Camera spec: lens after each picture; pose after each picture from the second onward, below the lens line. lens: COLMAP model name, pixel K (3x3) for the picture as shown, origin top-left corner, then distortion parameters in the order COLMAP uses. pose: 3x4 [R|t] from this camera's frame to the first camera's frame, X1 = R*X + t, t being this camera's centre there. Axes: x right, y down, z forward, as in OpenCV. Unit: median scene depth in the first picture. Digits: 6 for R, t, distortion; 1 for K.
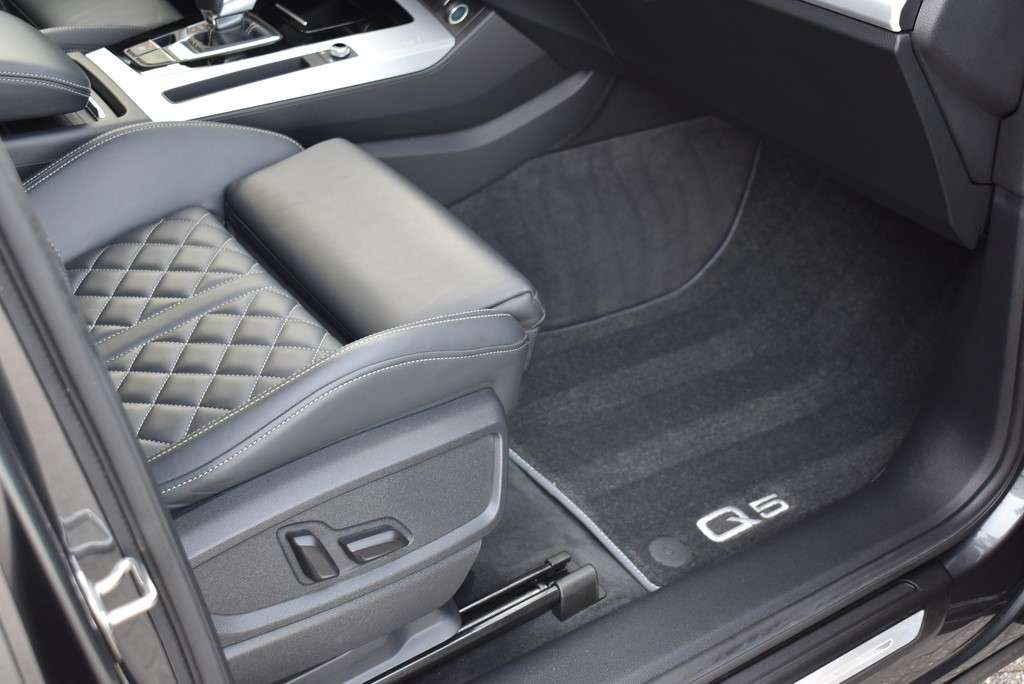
lens RADIAL K [[1324.6, 0, 512.0], [0, 1324.6, 342.0], [0, 0, 1]] dist [-0.062171, -0.028107]
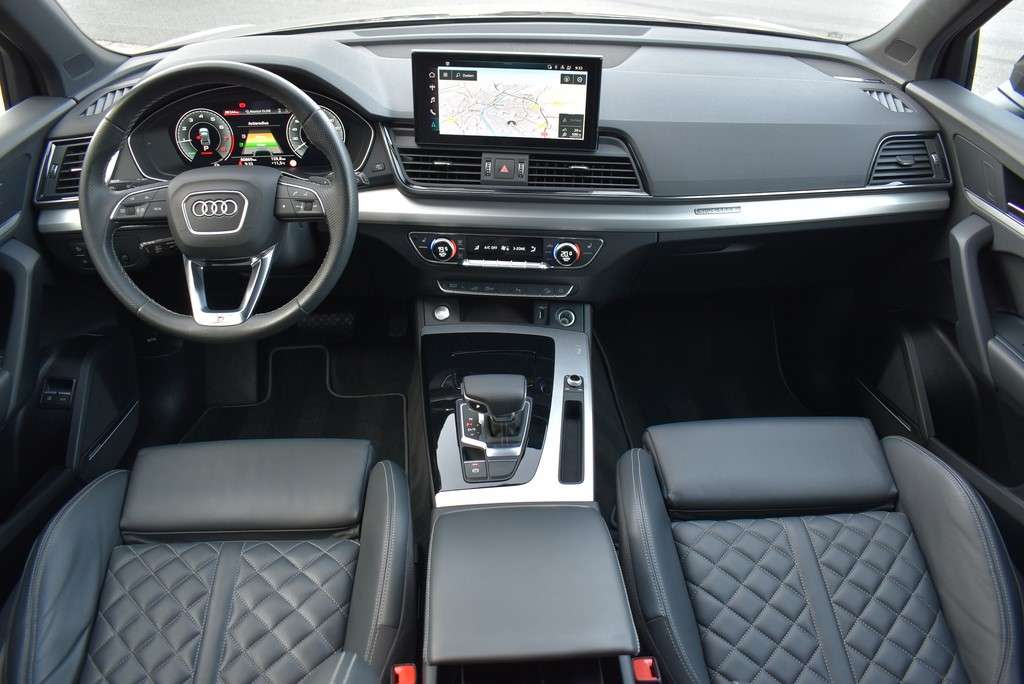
lens RADIAL K [[792.5, 0, 512.0], [0, 792.5, 342.0], [0, 0, 1]] dist [-0.095960, 0.002494]
pose [[0.524495, -0.508654, 0.682771, -0.711199], [0.495250, 0.834568, 0.241297, -0.488189], [-0.692555, 0.211583, 0.689637, 0.464908]]
